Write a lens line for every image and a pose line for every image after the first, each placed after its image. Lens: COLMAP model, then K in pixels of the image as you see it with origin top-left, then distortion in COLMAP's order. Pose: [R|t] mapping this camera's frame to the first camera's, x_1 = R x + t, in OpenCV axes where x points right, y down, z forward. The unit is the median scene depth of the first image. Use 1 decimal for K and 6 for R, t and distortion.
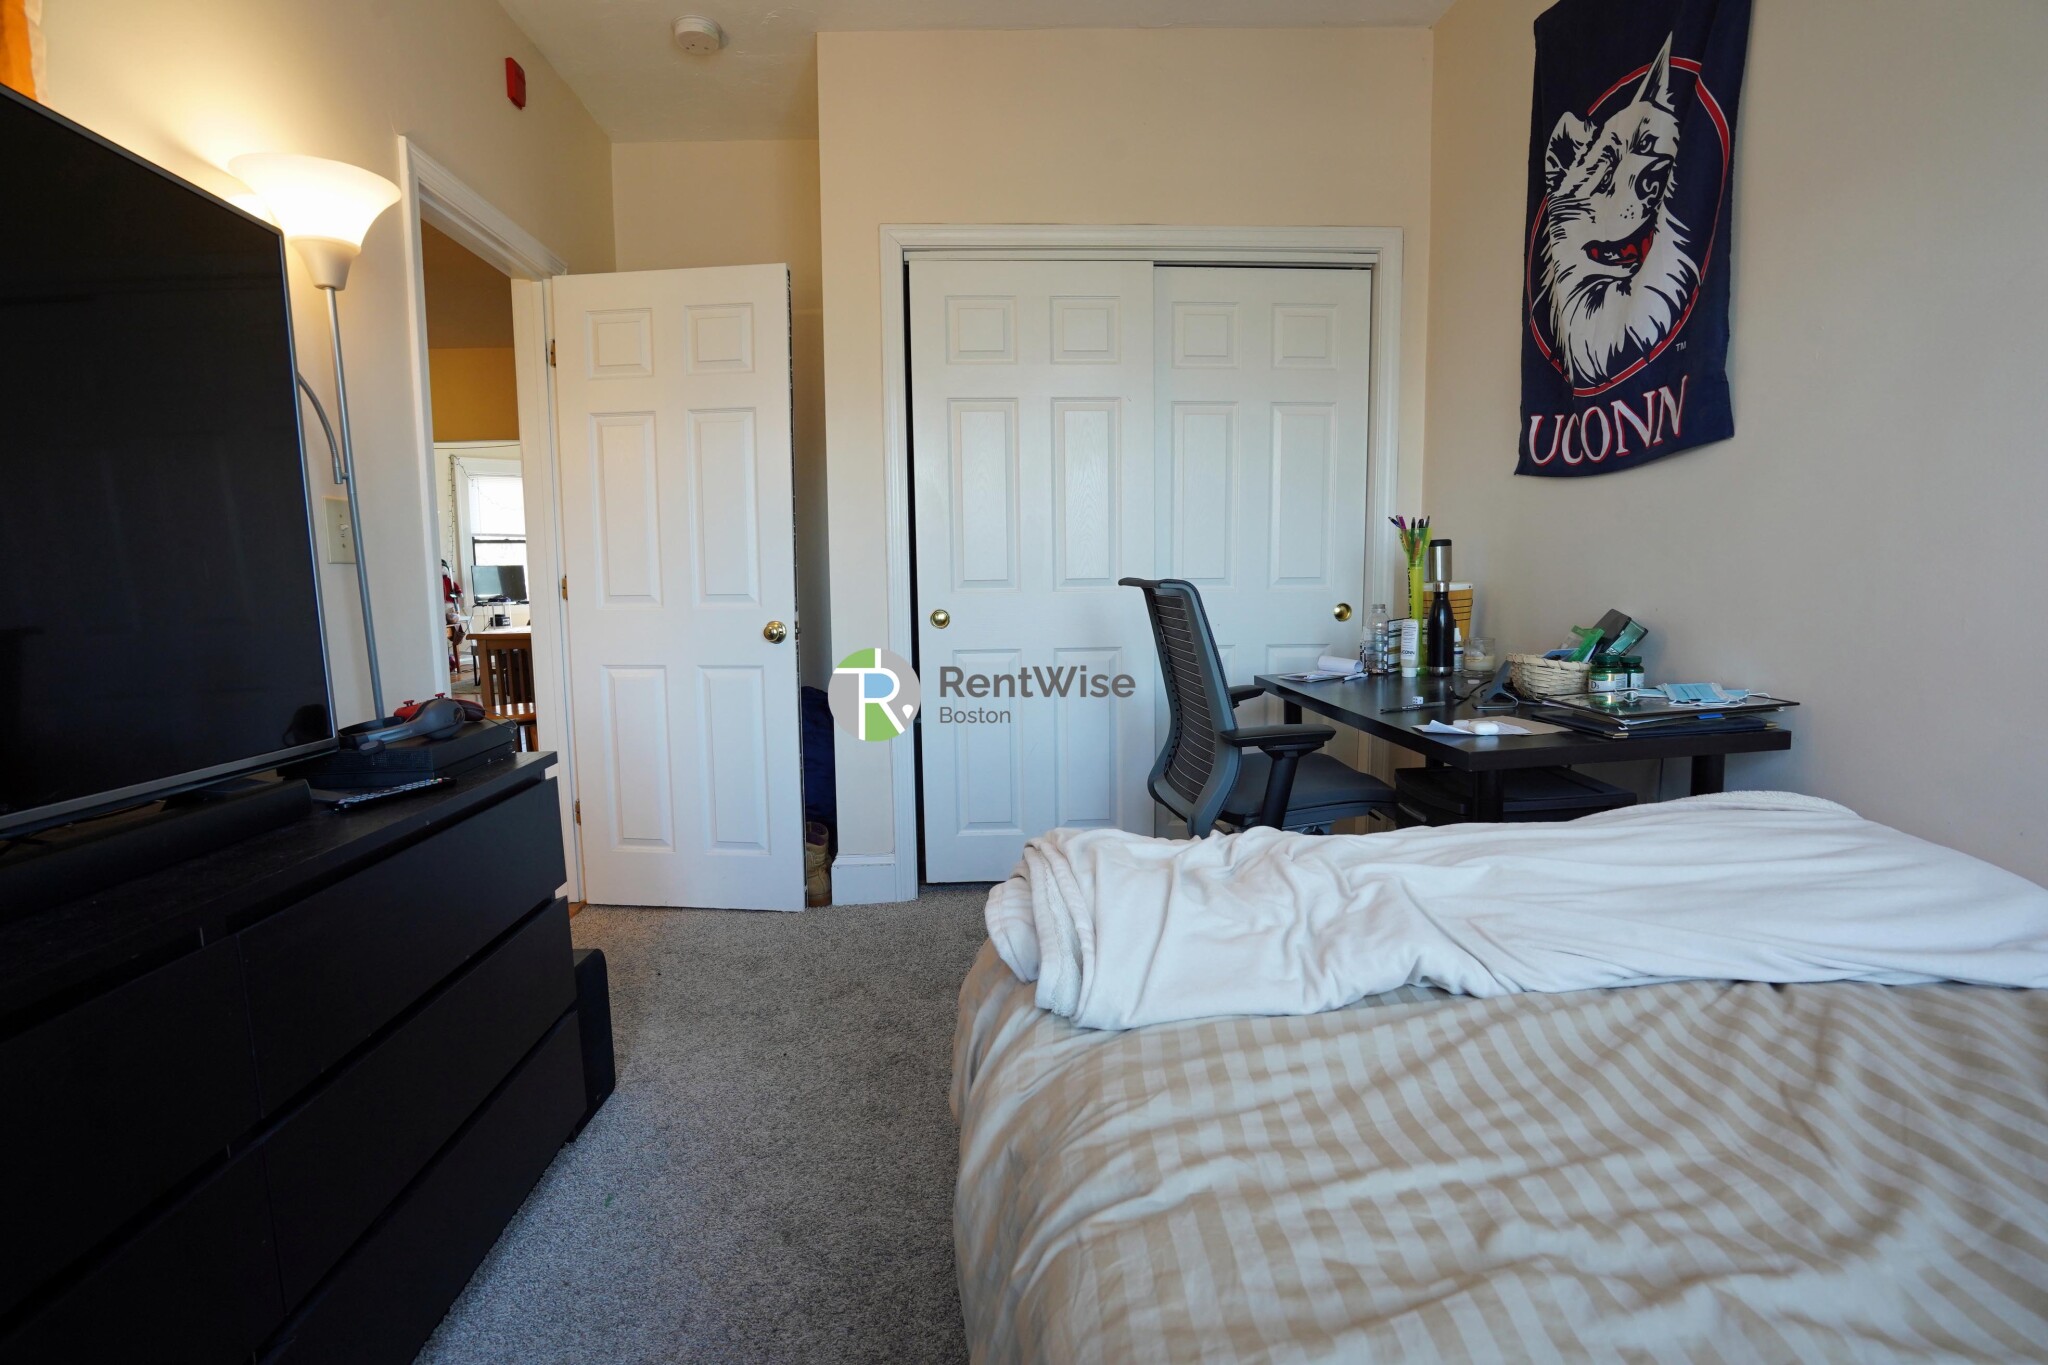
lens RADIAL K [[956.1, 0, 1015.7], [0, 956.1, 679.5], [0, 0, 1]] dist [-0.039690, 0.013102]
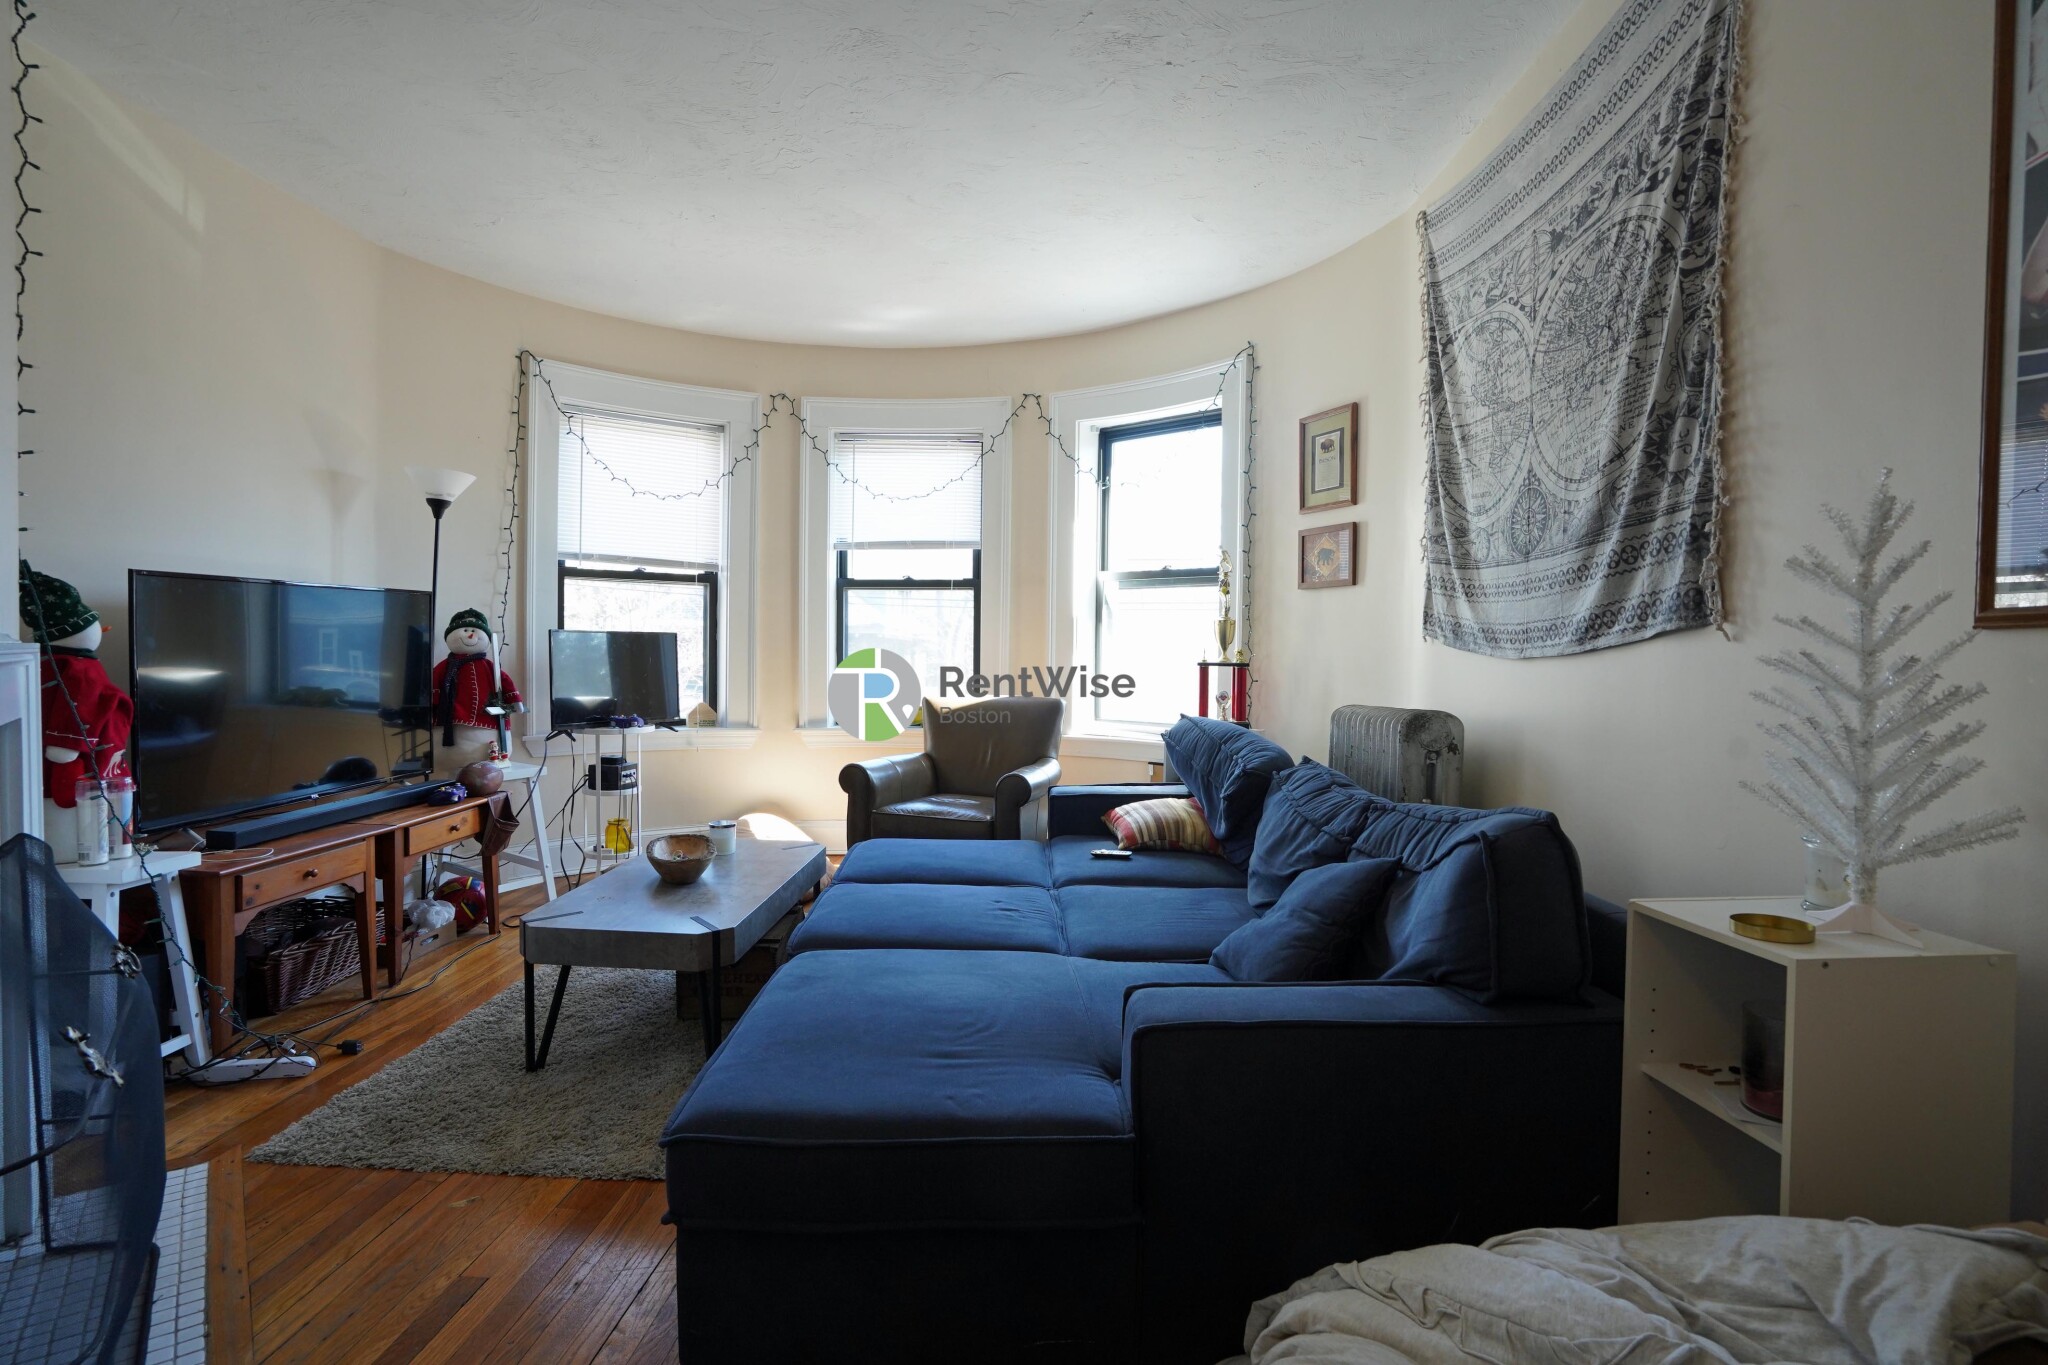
lens RADIAL K [[956.1, 0, 1021.1], [0, 956.1, 685.1], [0, 0, 1]] dist [-0.039690, 0.013102]
pose [[0.995972, 0.027895, -0.085215, -0.345798], [-0.034829, 0.996106, -0.080999, -0.072665], [0.082624, 0.083640, 0.993065, 0.623021]]
